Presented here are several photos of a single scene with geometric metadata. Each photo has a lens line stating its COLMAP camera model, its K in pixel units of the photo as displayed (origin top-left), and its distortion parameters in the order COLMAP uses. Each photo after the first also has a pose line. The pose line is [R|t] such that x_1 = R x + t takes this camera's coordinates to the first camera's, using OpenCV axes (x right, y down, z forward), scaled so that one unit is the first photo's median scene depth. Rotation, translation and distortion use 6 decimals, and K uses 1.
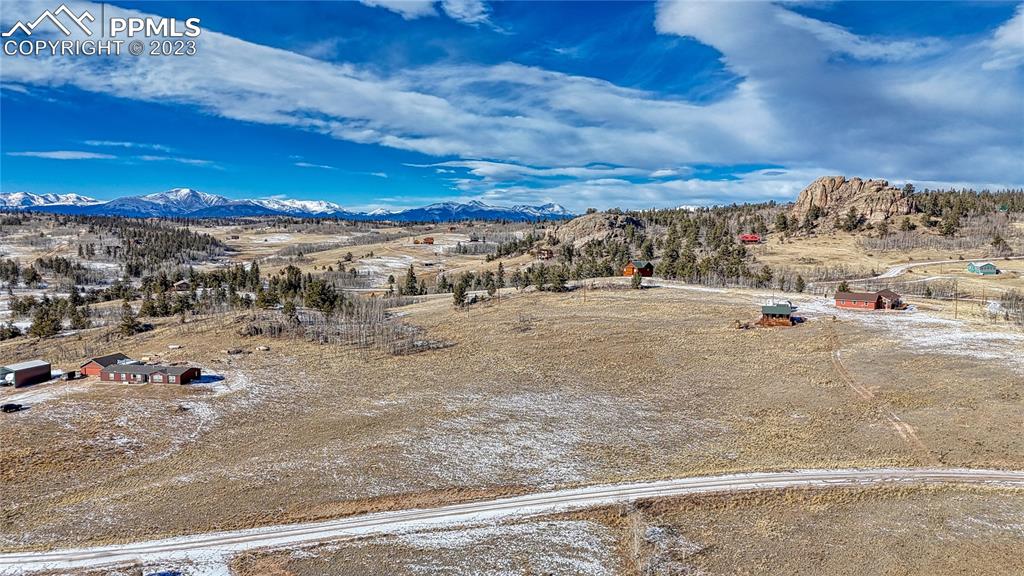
lens RADIAL K [[746.3, 0, 507.7], [0, 746.3, 307.8], [0, 0, 1]] dist [0.093021, -0.085763]
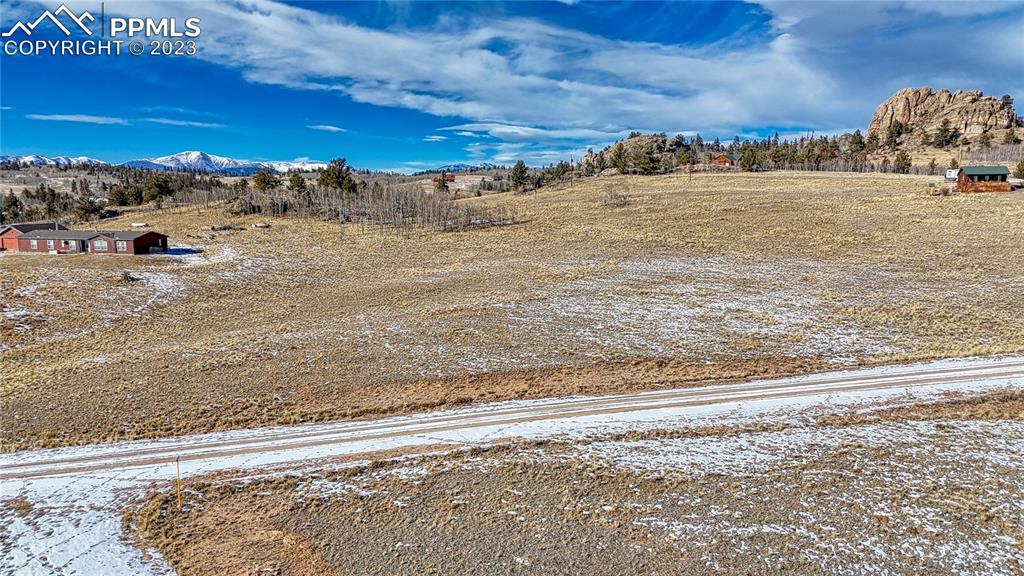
lens RADIAL K [[746.3, 0, 510.1], [0, 746.3, 293.1], [0, 0, 1]] dist [0.093021, -0.085763]
pose [[0.999935, -0.000256, -0.011365, -0.027050], [0.000584, 0.999585, 0.028790, 0.033035], [0.011353, -0.028794, 0.999521, 0.096143]]
